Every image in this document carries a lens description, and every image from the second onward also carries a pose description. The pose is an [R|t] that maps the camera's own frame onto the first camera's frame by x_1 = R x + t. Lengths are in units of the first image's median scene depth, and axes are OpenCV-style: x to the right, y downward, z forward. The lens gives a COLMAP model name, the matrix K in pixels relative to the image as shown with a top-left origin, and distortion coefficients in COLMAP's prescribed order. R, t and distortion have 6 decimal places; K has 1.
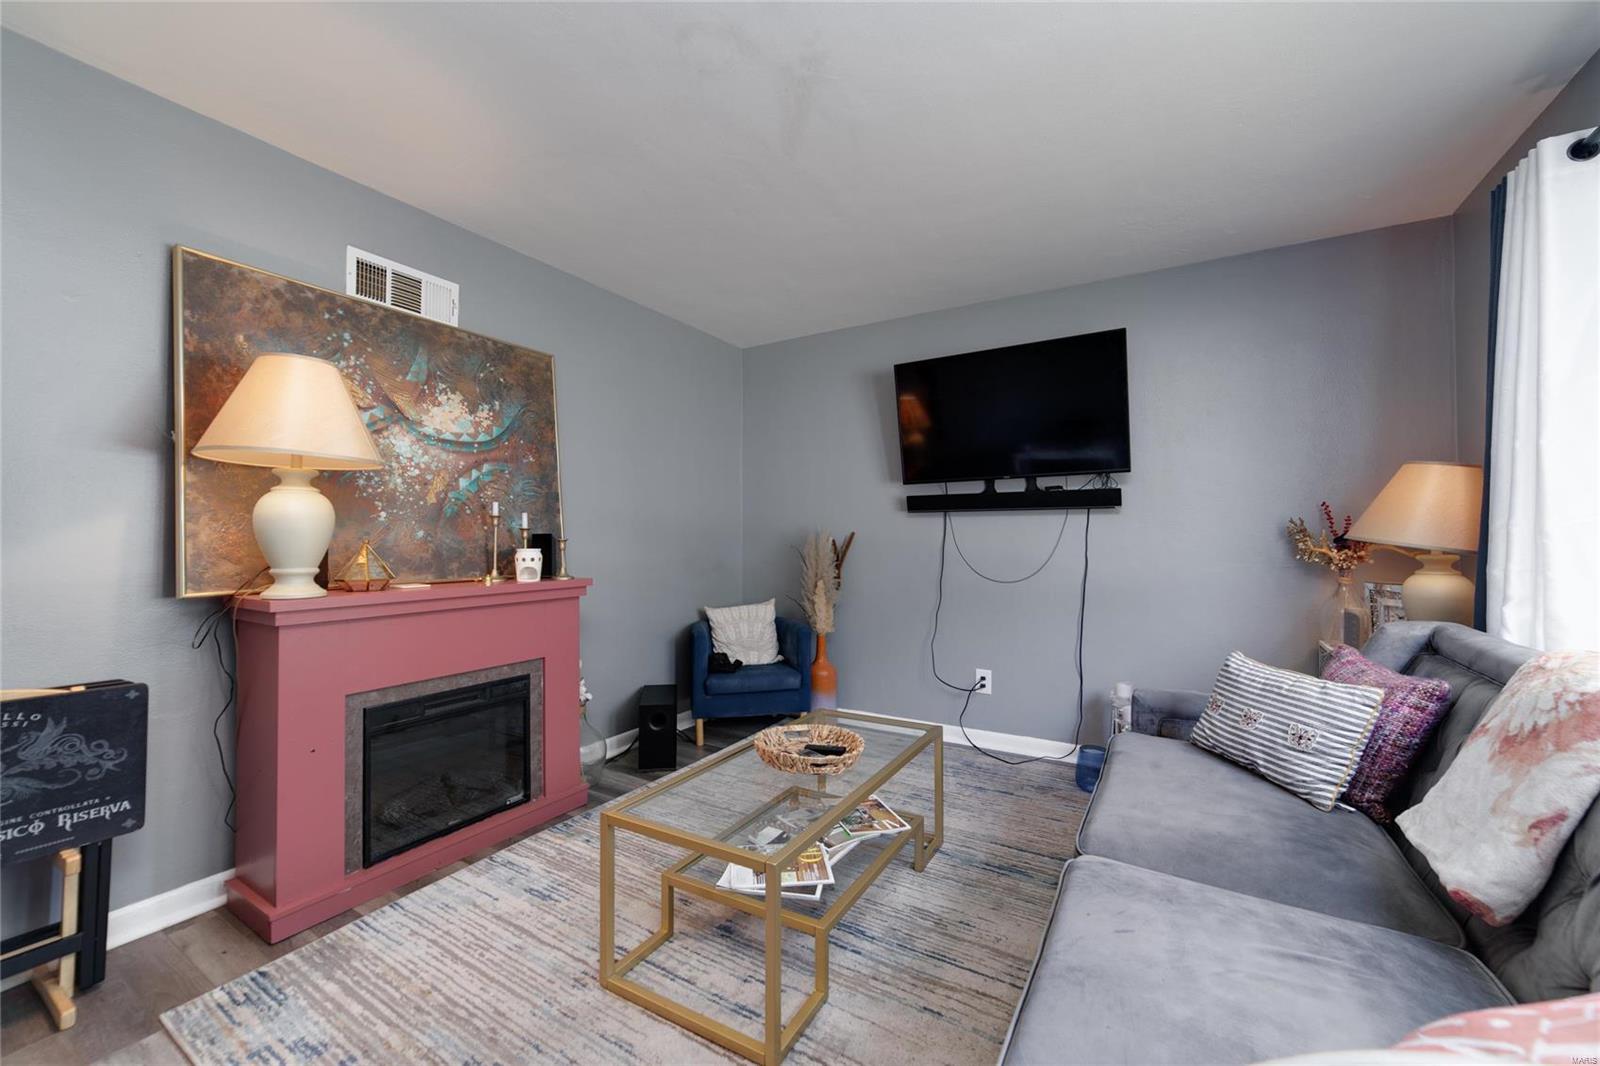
lens RADIAL K [[634.5, 0, 800.0], [0, 634.5, 533.0], [0, 0, 1]] dist [-0.019483, 0.007931]
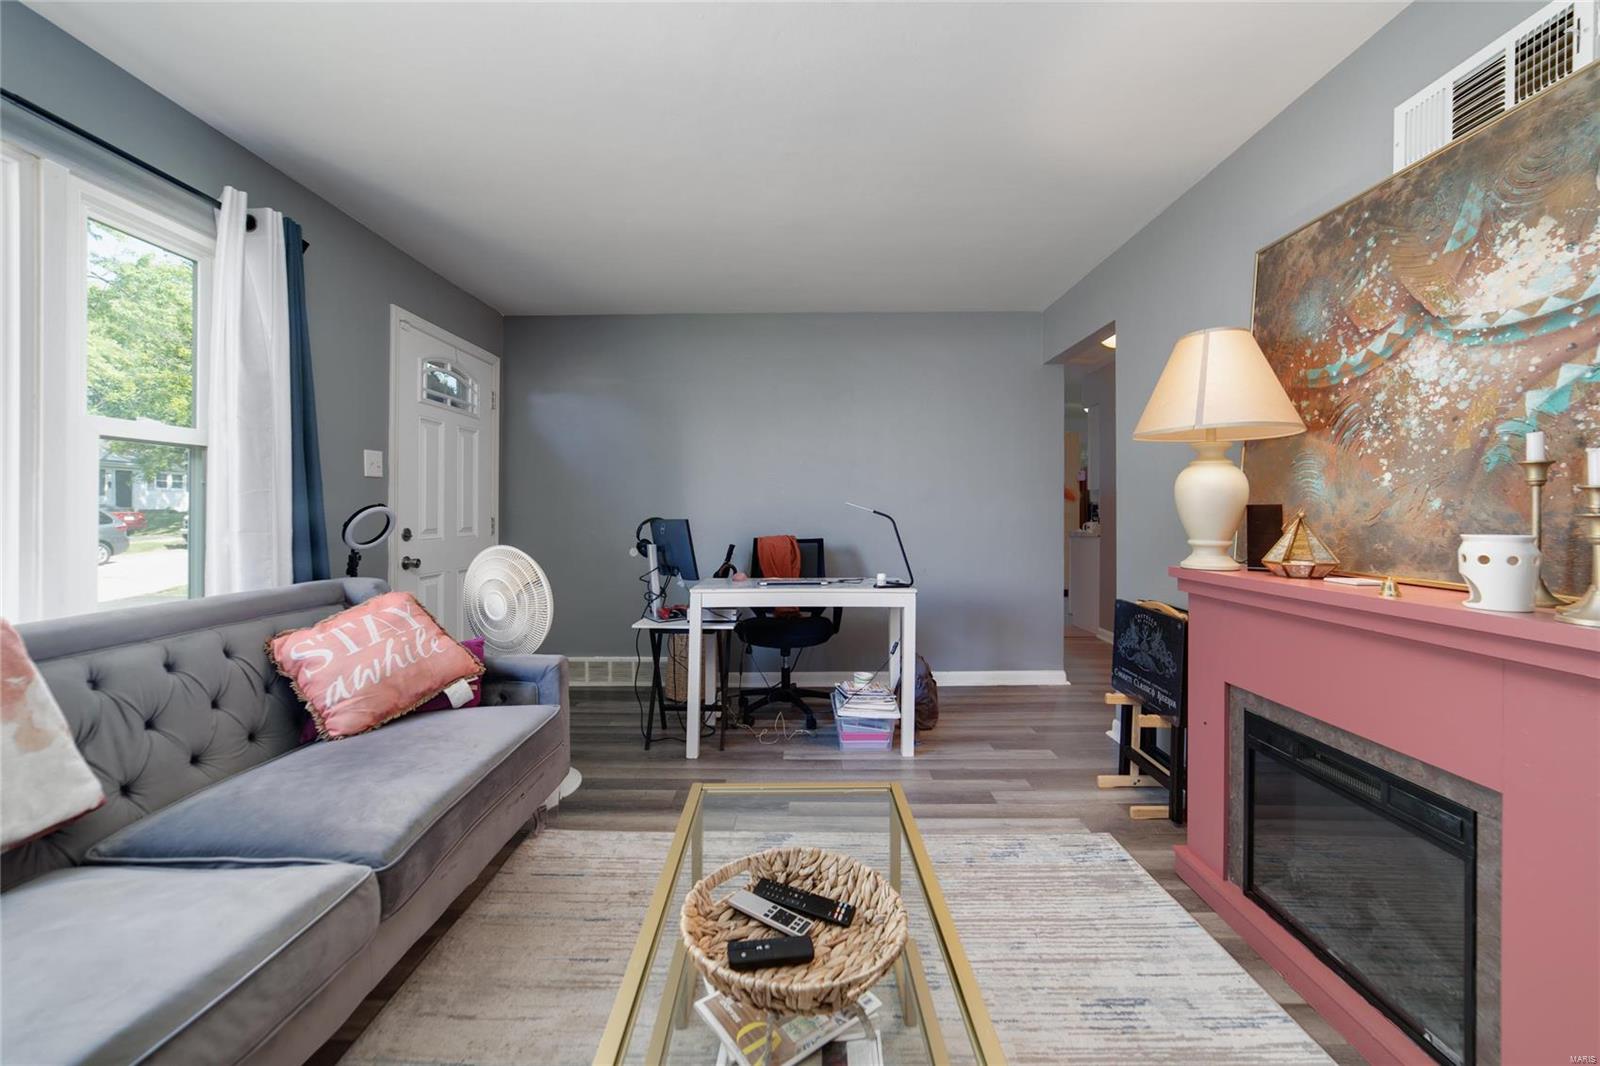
lens RADIAL K [[589.6, 0, 795.3], [0, 589.6, 512.0], [0, 0, 1]] dist [-0.018360, 0.005663]
pose [[-0.853711, -0.000919, -0.520746, 0.211203], [0.001468, 0.999990, -0.004171, 0.010273], [0.520745, -0.004326, -0.853701, 1.150925]]
